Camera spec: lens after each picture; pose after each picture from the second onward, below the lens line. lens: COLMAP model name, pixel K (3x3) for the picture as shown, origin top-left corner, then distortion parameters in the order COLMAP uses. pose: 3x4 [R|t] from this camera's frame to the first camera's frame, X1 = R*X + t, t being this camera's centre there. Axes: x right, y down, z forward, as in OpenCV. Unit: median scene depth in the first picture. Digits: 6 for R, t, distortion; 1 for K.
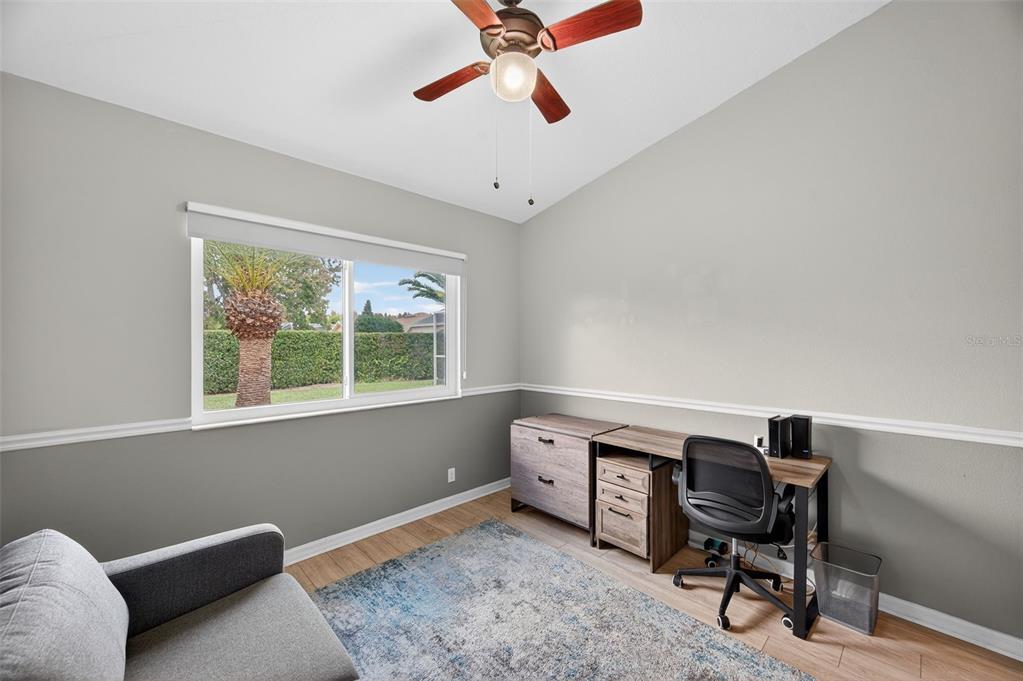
lens RADIAL K [[396.9, 0, 514.9], [0, 396.9, 341.5], [0, 0, 1]] dist [-0.002087, -0.000684]
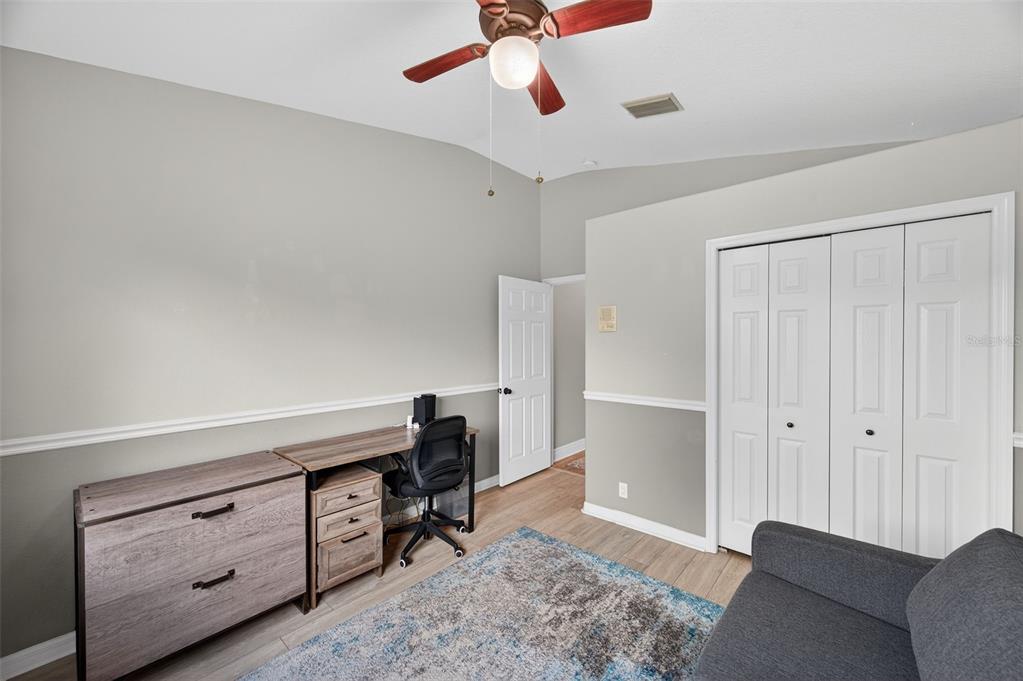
lens RADIAL K [[396.9, 0, 514.6], [0, 396.9, 340.5], [0, 0, 1]] dist [-0.002087, -0.000684]
pose [[-0.075937, -0.001546, 0.997111, -0.607267], [0.002501, 0.999995, 0.001741, -0.002572], [-0.997110, 0.002626, -0.075932, 0.684162]]
